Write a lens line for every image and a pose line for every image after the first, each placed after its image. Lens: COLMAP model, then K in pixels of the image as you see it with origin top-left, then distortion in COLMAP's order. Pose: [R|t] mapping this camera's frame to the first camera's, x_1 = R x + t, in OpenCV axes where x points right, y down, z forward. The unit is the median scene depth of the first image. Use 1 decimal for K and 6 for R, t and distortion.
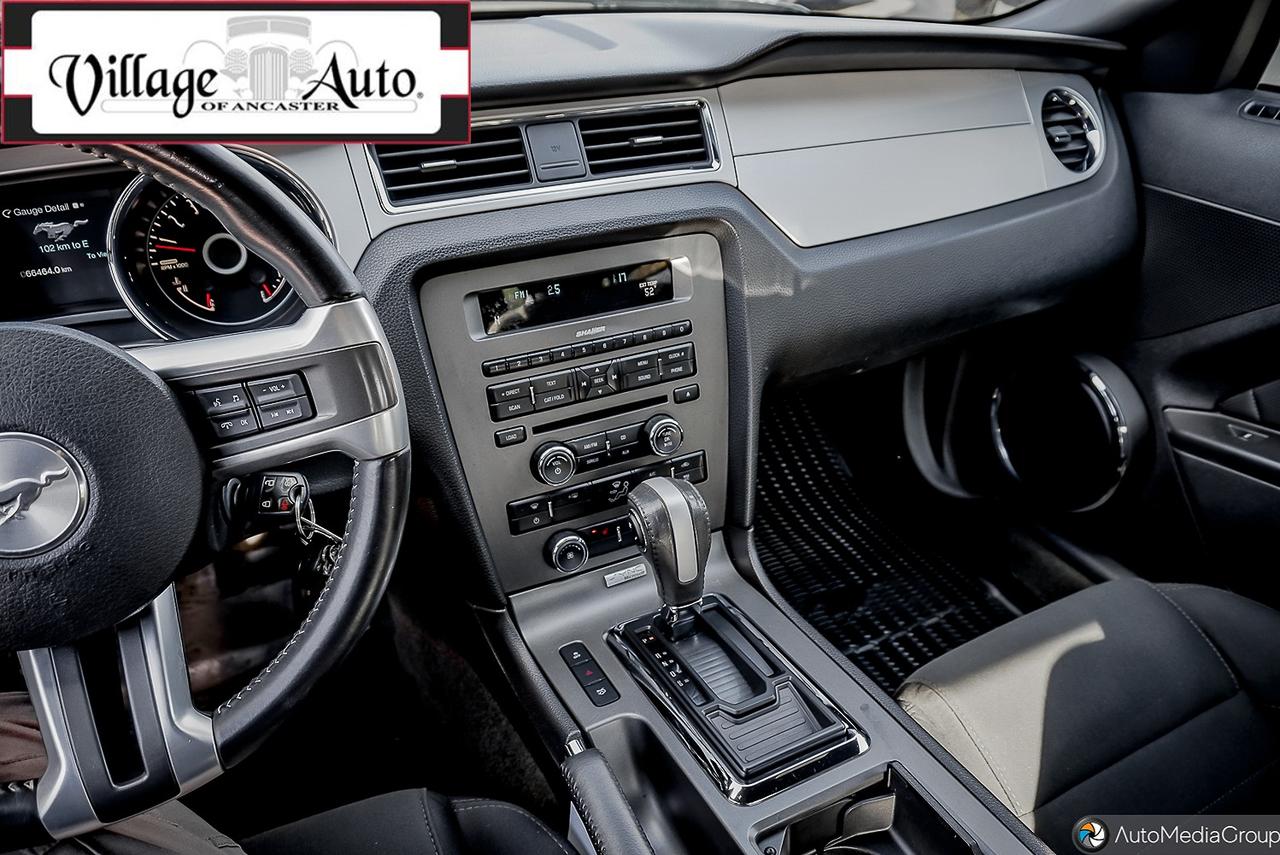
lens RADIAL K [[861.3, 0, 640.0], [0, 861.3, 427.5], [0, 0, 1]] dist [-0.005244, 0.000907]
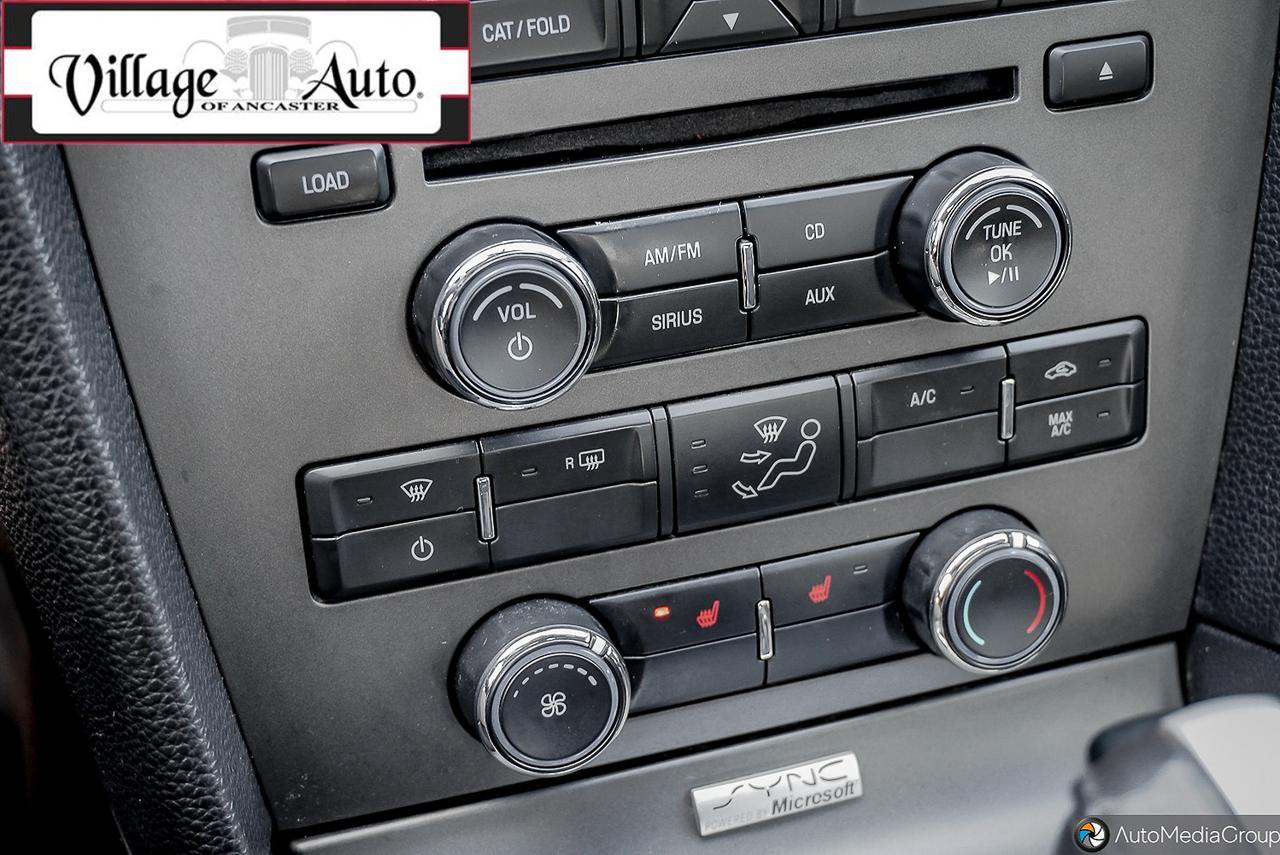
lens RADIAL K [[1969.7, 0, 640.0], [0, 1969.7, 427.5], [0, 0, 1]] dist [0.020730, -0.014119]
pose [[0.990709, 0.083851, -0.107077, -0.004755], [-0.077046, 0.994828, 0.066194, 0.033318], [0.112073, -0.057329, 0.992045, 0.462668]]
